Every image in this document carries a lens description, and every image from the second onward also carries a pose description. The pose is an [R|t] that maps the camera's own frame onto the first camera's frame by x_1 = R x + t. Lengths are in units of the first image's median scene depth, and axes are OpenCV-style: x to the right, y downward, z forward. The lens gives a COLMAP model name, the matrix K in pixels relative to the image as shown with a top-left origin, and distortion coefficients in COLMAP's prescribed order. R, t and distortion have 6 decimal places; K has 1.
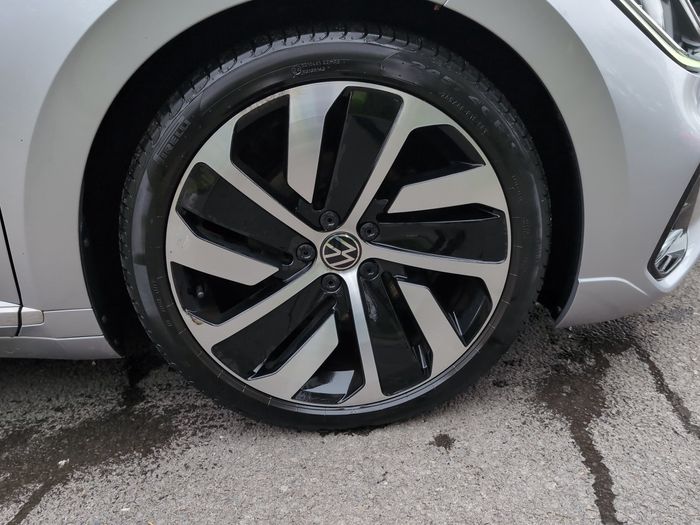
lens RADIAL K [[600.2, 0, 349.2], [0, 600.2, 262.2], [0, 0, 1]] dist [-0.011452, -0.003152]
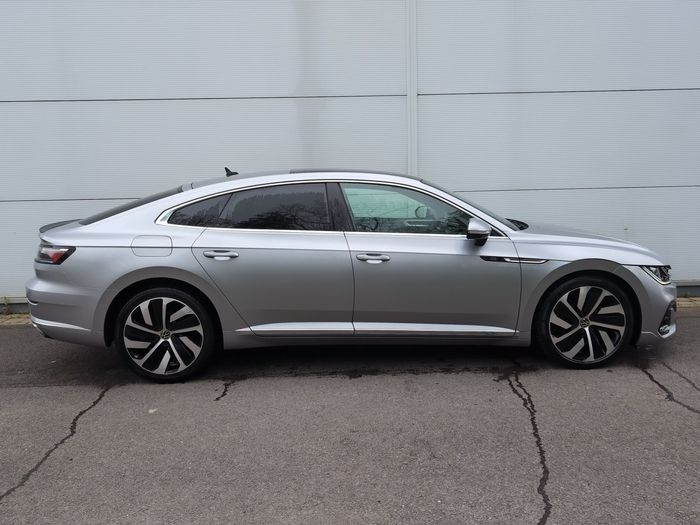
lens RADIAL K [[600.2, 0, 350.6], [0, 600.2, 262.0], [0, 0, 1]] dist [-0.011452, -0.003152]
pose [[0.997641, 0.041848, -0.054422, -1.498066], [-0.053908, 0.968380, -0.243587, 0.708139], [0.042508, 0.245946, 0.968351, -3.394919]]
